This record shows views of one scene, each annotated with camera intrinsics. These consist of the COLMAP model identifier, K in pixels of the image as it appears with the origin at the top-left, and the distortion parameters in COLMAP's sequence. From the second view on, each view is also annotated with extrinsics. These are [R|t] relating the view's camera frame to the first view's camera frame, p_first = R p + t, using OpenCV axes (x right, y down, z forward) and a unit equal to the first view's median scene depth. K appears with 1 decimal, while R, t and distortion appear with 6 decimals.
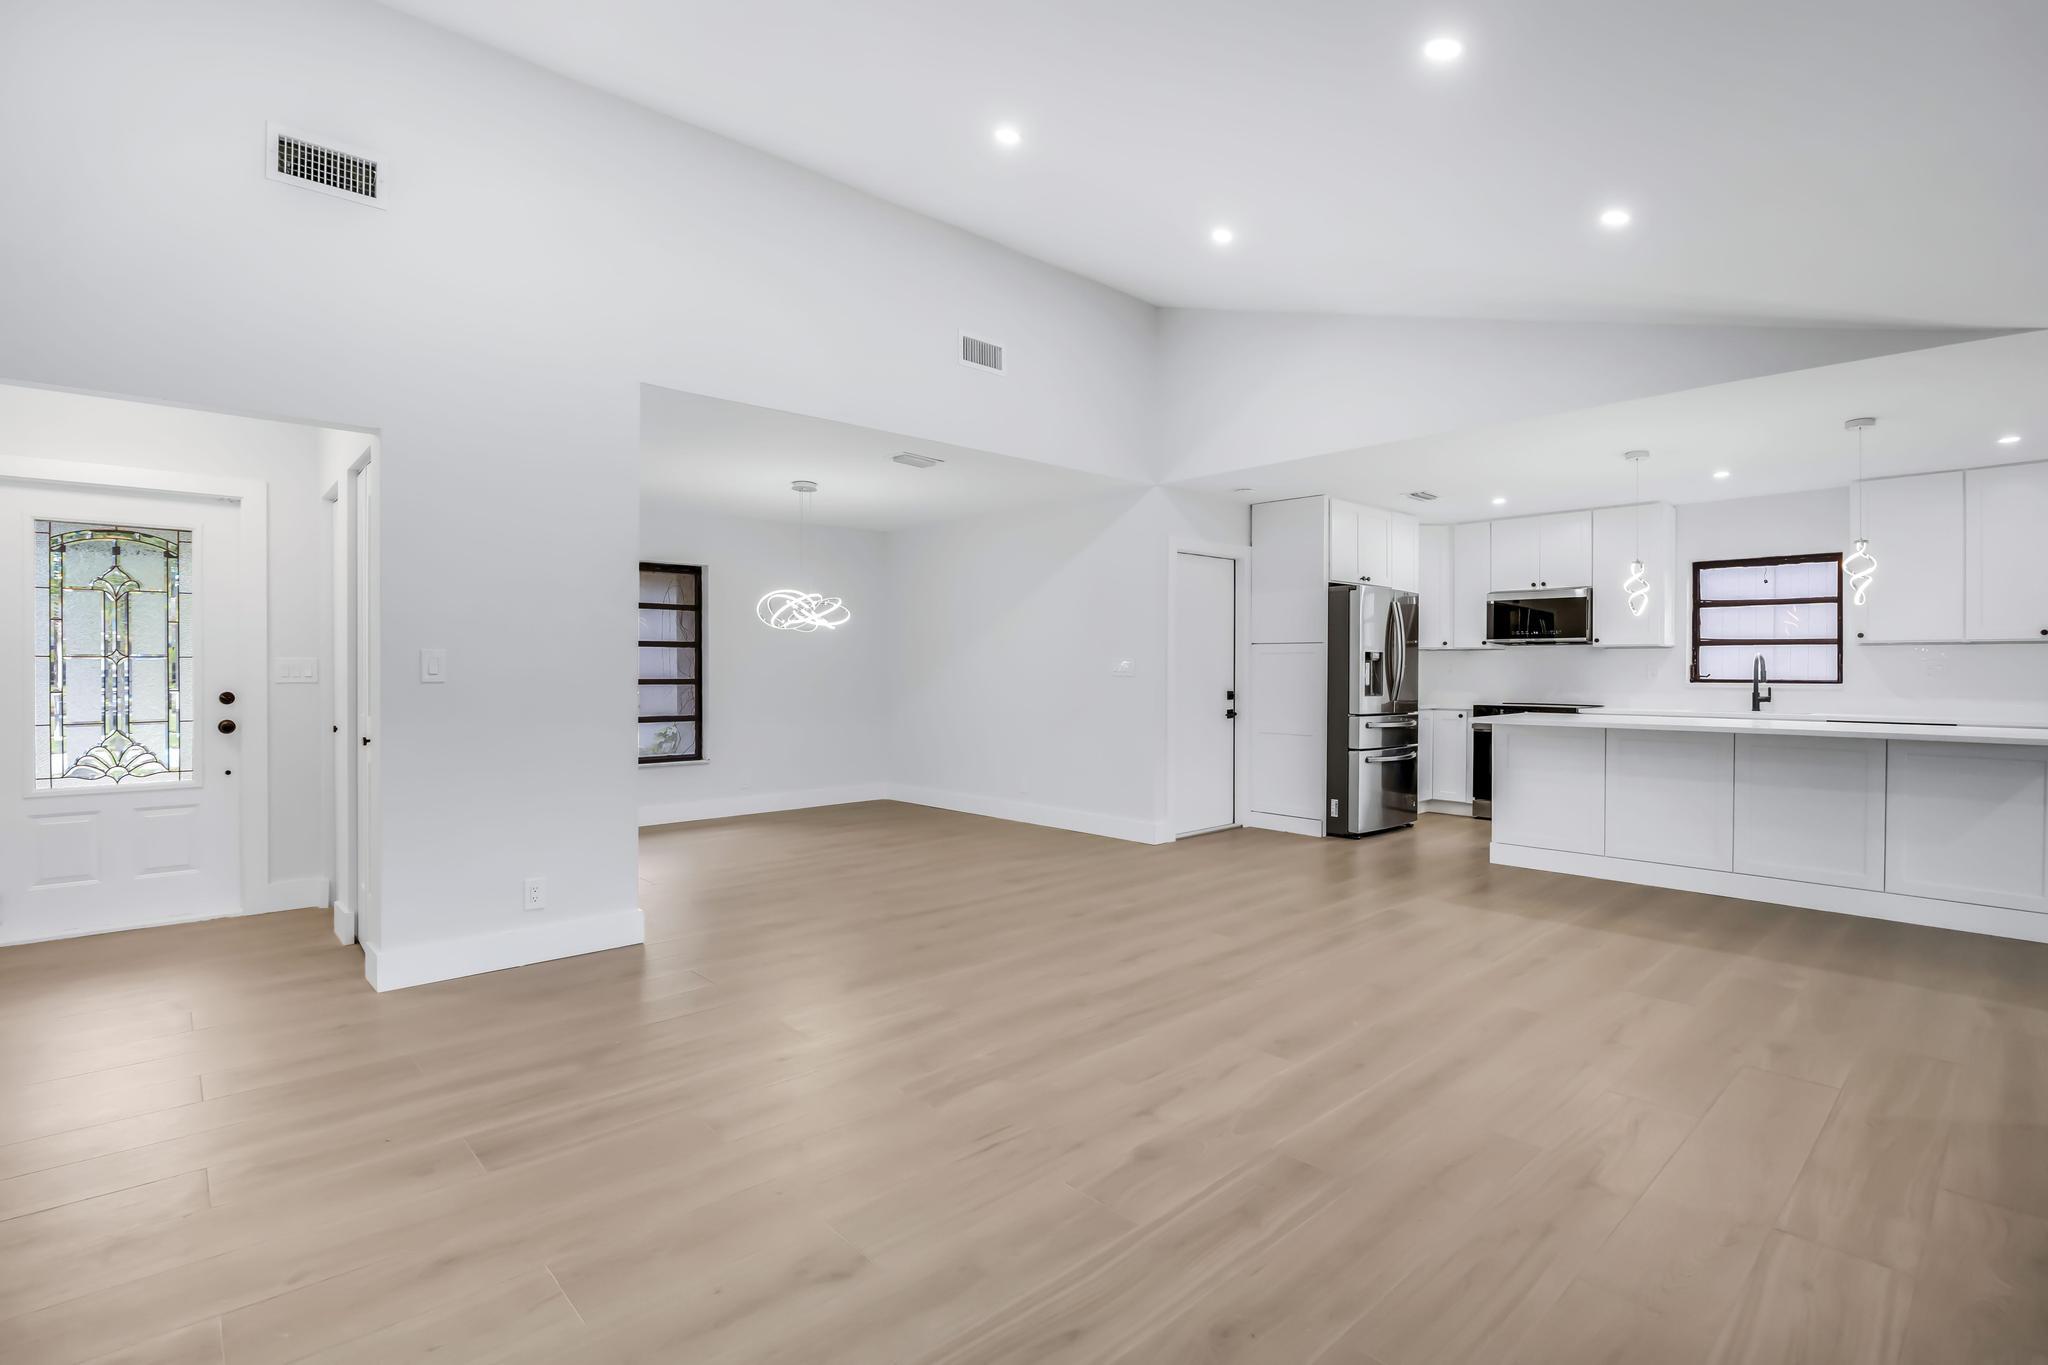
lens RADIAL K [[968.2, 0, 1033.4], [0, 968.2, 671.0], [0, 0, 1]] dist [-0.010733, 0.000195]
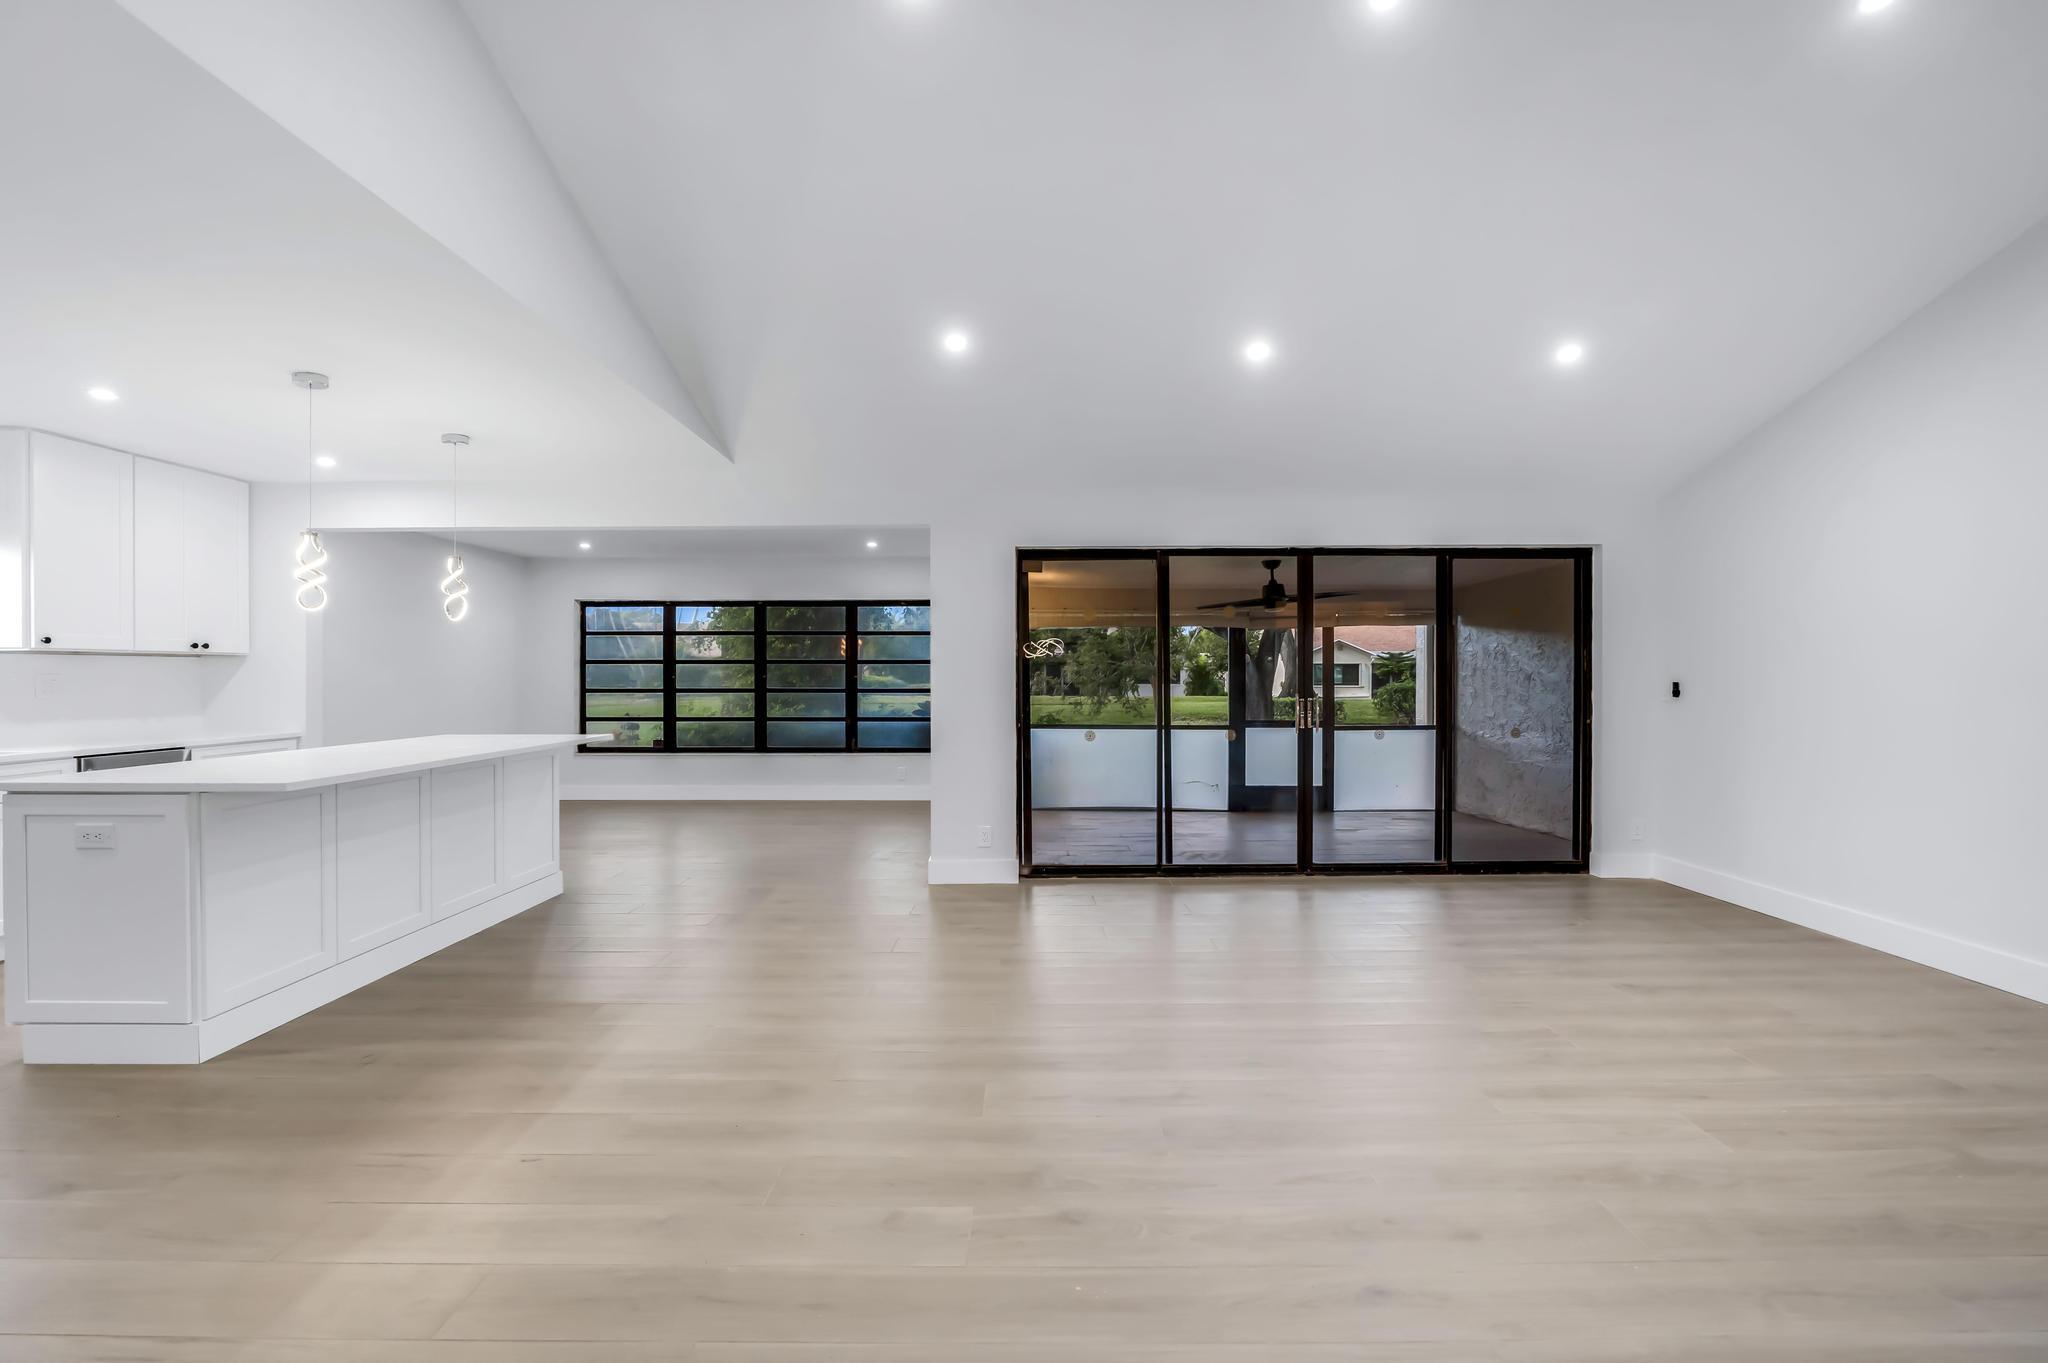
lens RADIAL K [[954.5, 0, 1024.0], [0, 954.5, 681.5], [0, 0, 1]] dist [-0.014707, 0.000117]
pose [[-0.731135, -0.006978, 0.682197, -0.175311], [0.000041, 0.999947, 0.010272, -0.012107], [-0.682233, 0.007538, -0.731096, 0.933886]]
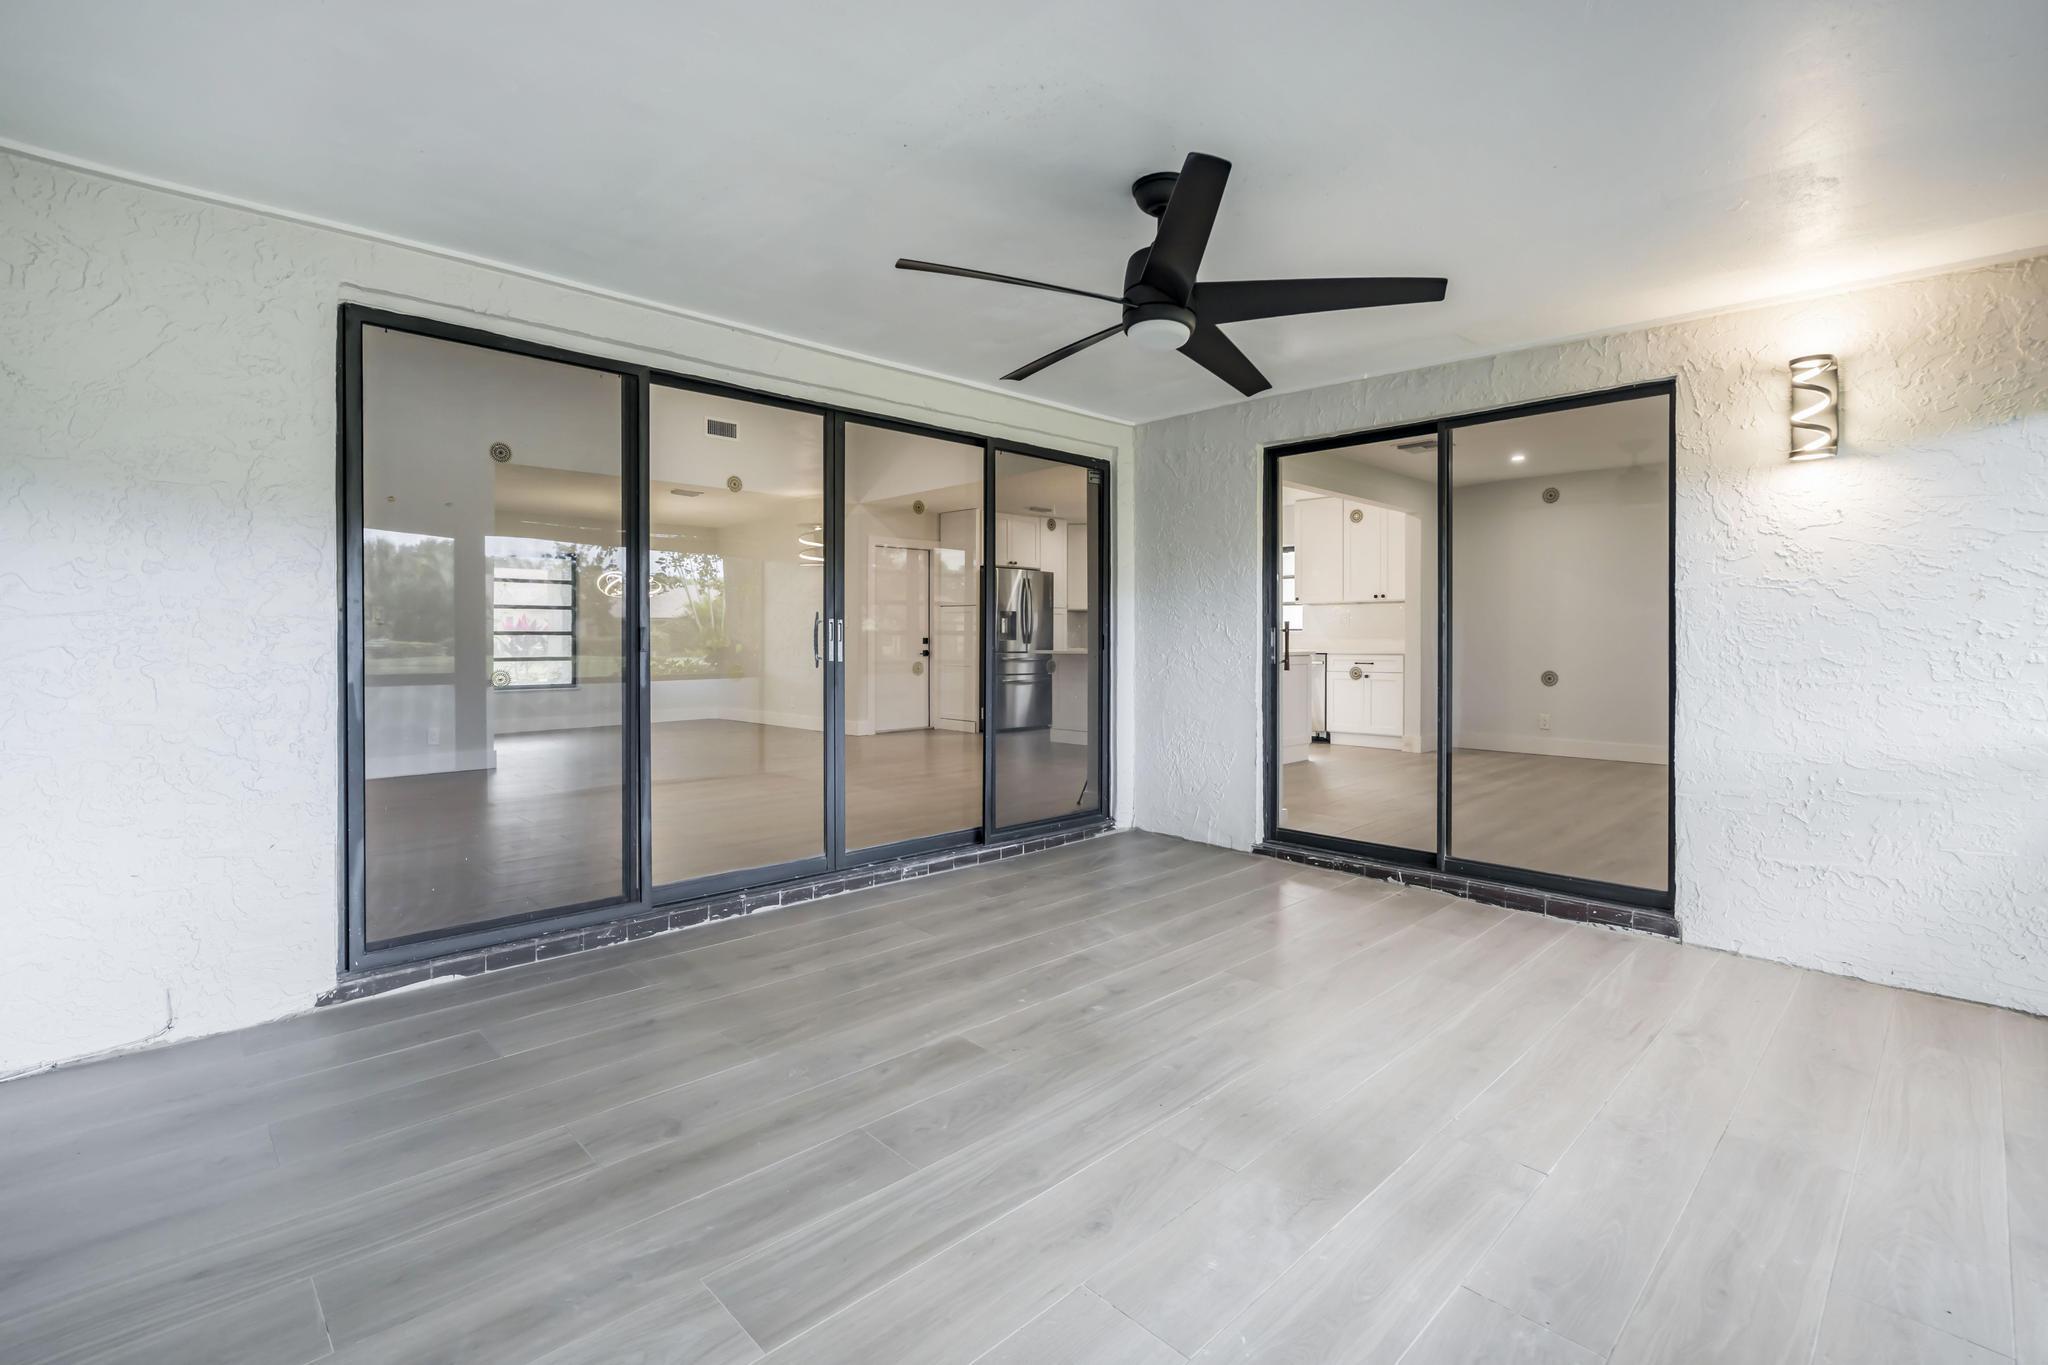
lens RADIAL K [[933.3, 0, 1031.3], [0, 933.3, 646.9], [0, 0, 1]] dist [0.001428, 0.000172]
pose [[0.999892, -0.004466, 0.013979, 0.368571], [0.004362, 0.999962, 0.007496, 0.026091], [-0.014012, -0.007434, 0.999874, -0.487101]]
